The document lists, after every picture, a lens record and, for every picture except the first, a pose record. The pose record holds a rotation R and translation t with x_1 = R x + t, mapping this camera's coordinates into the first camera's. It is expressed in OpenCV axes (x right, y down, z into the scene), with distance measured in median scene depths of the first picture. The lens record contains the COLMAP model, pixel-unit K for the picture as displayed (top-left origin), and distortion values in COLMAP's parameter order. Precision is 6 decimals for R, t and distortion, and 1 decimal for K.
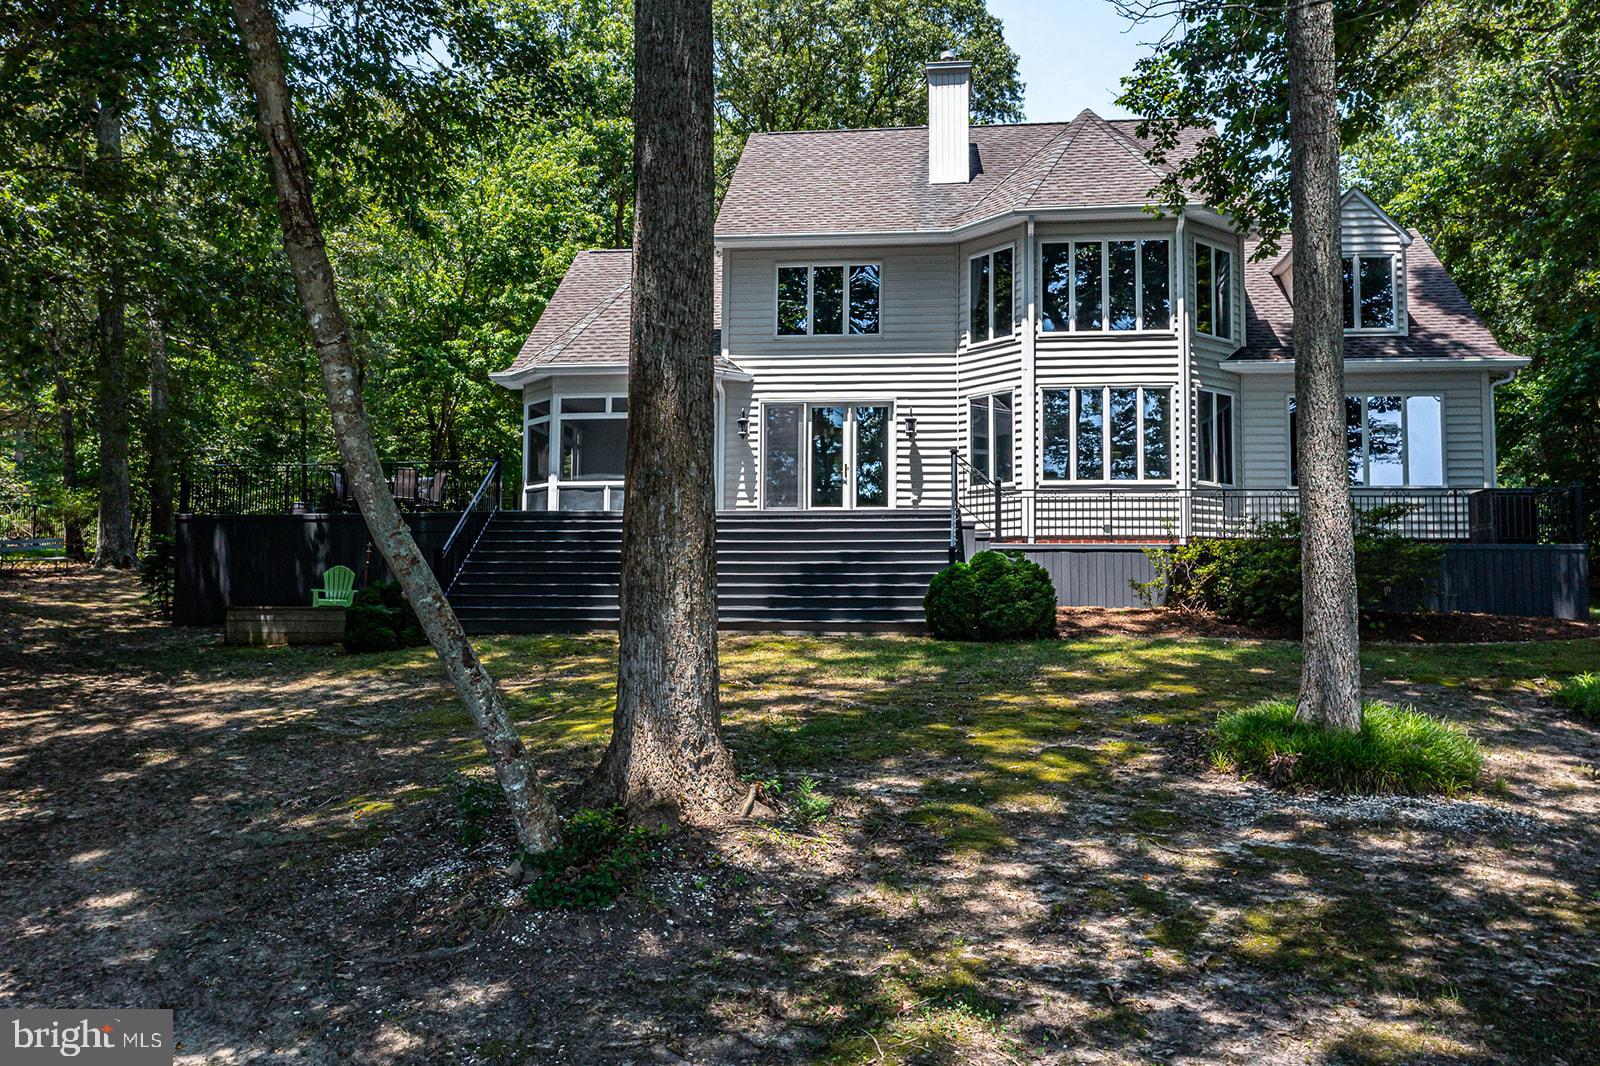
lens RADIAL K [[1264.3, 0, 800.0], [0, 1264.3, 533.0], [0, 0, 1]] dist [-0.023232, 0.001612]
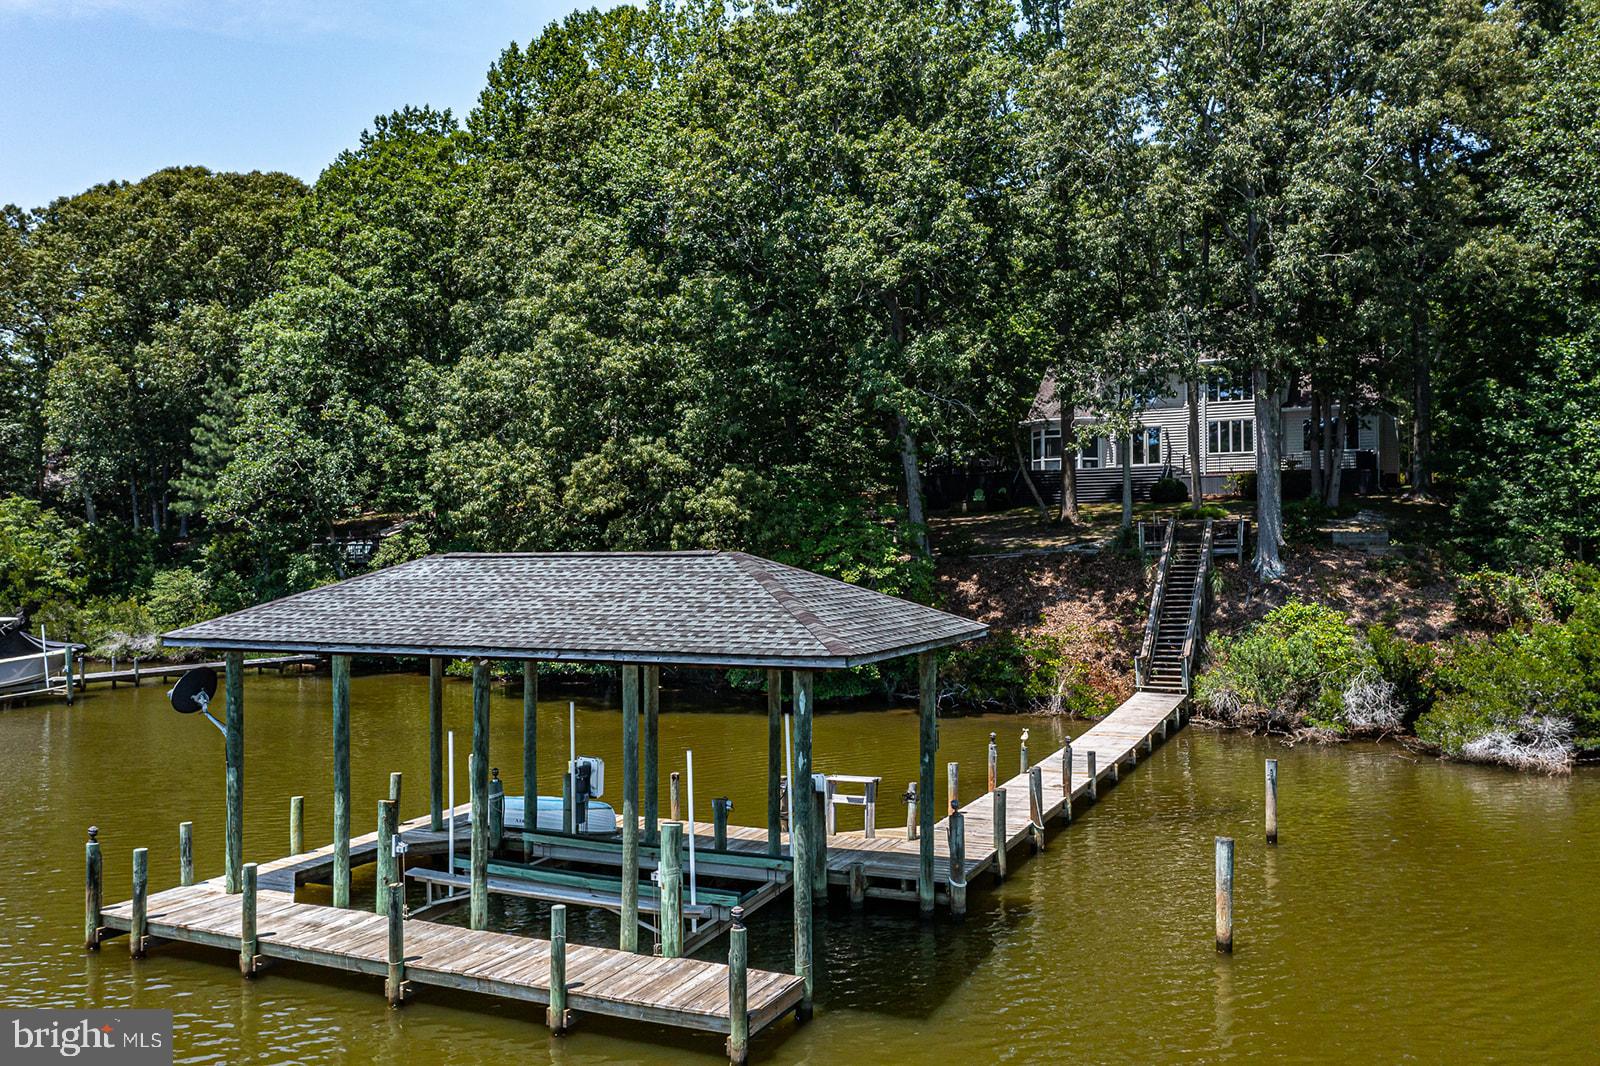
lens RADIAL K [[1287.6, 0, 800.0], [0, 1287.6, 533.0], [0, 0, 1]] dist [-0.027212, 0.012820]
pose [[0.937805, -0.020083, -0.346580, 0.318997], [0.032665, 0.999001, 0.030498, 0.022483], [0.345622, -0.039922, 0.937524, -2.070838]]
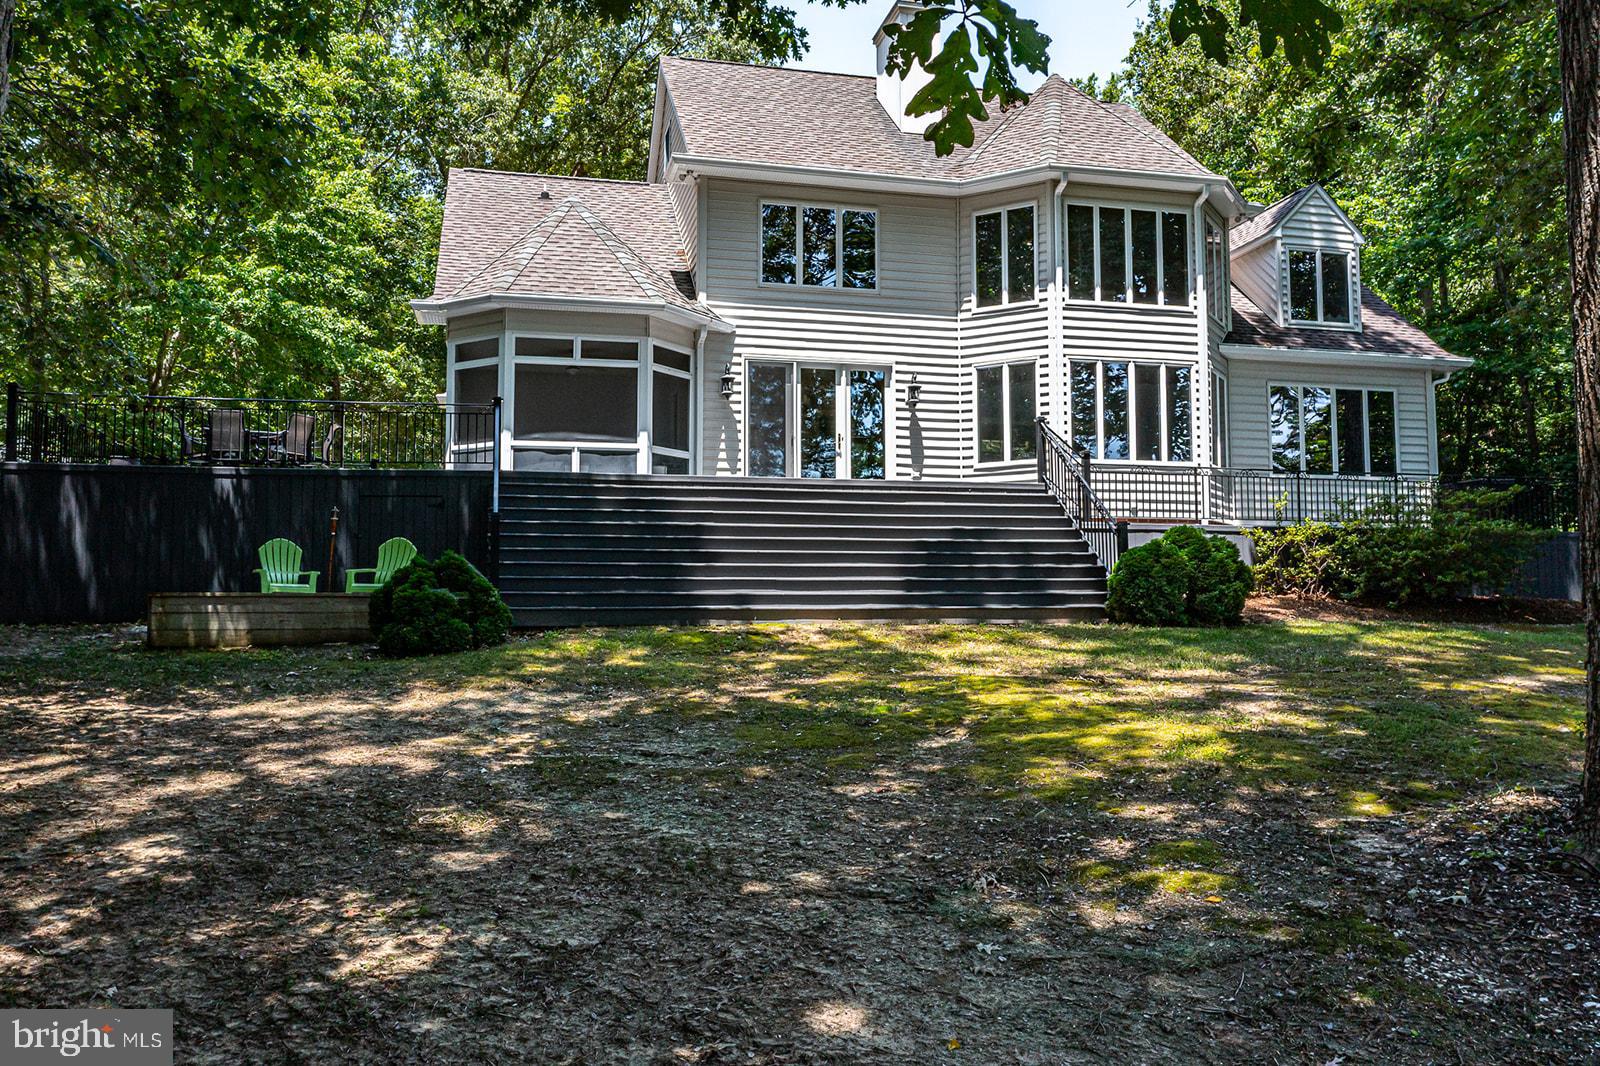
lens RADIAL K [[1264.3, 0, 800.0], [0, 1264.3, 533.0], [0, 0, 1]] dist [-0.023232, 0.001612]
pose [[0.937372, 0.015322, 0.347992, -0.304643], [-0.013427, 0.999879, -0.007856, 0.022397], [-0.348070, 0.002692, 0.937465, 0.191279]]
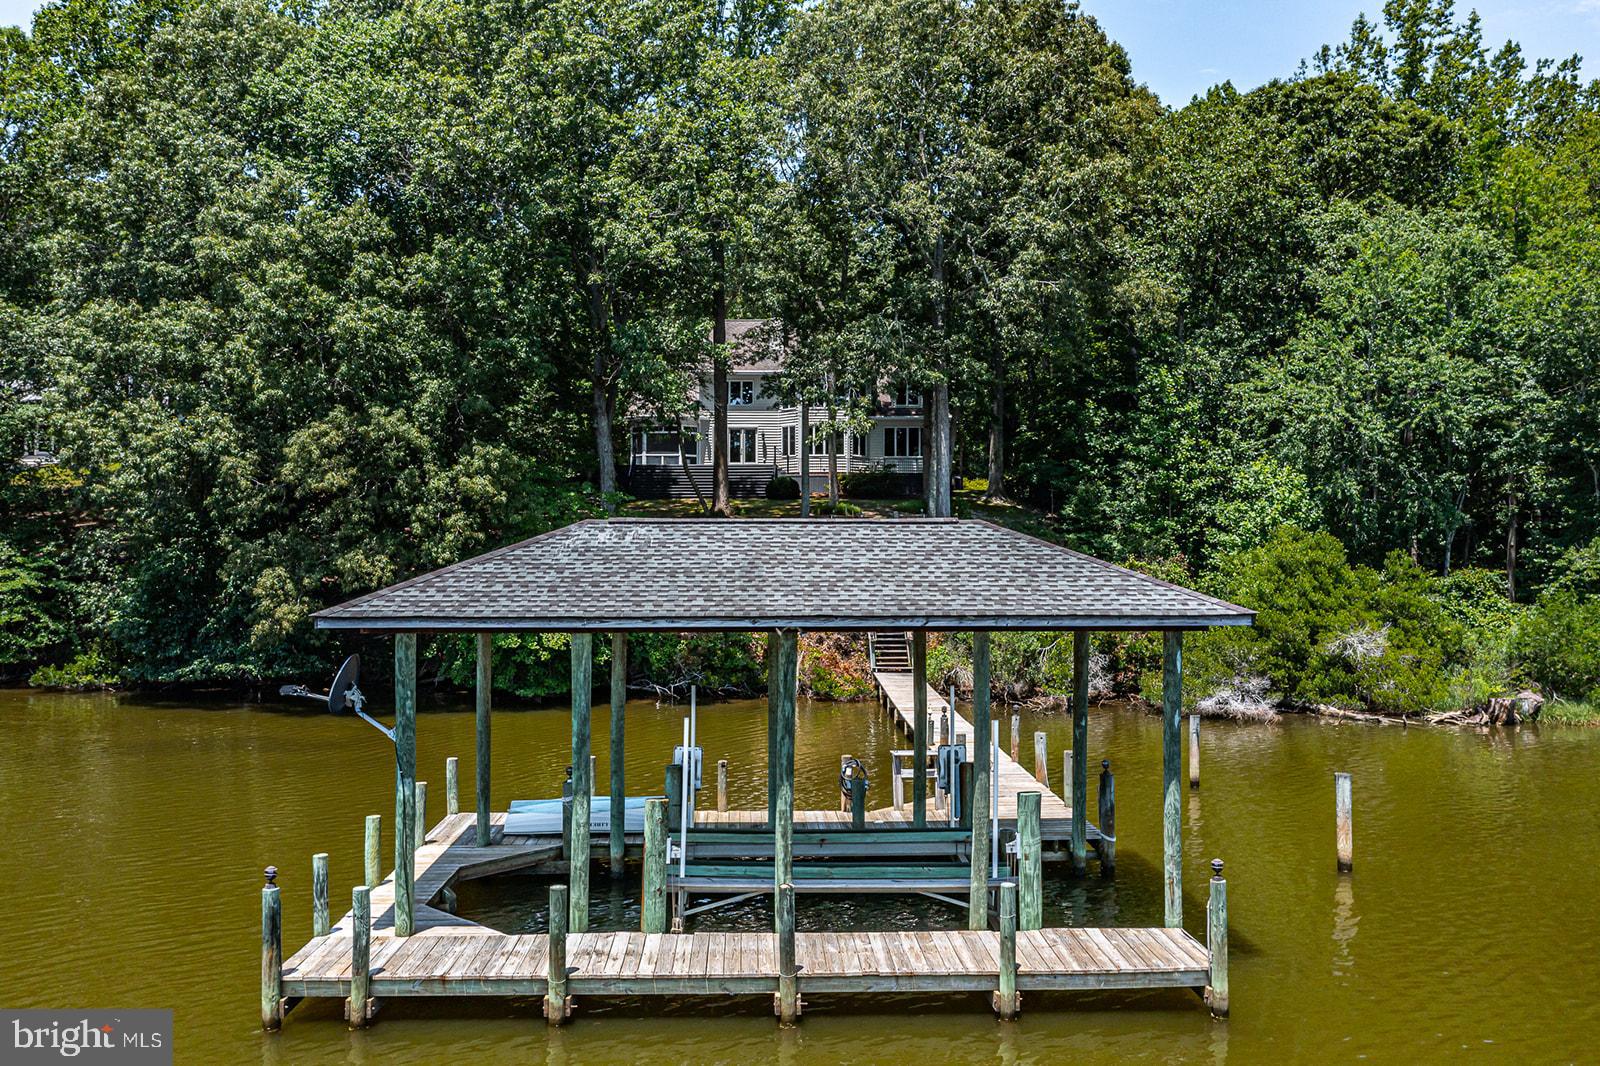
lens RADIAL K [[1273.3, 0, 800.0], [0, 1273.3, 533.0], [0, 0, 1]] dist [-0.016958, -0.007844]
pose [[0.993979, -0.006335, 0.109389, -0.162999], [0.002271, 0.999304, 0.037234, 0.035507], [-0.109549, -0.036761, 0.993301, -2.097896]]
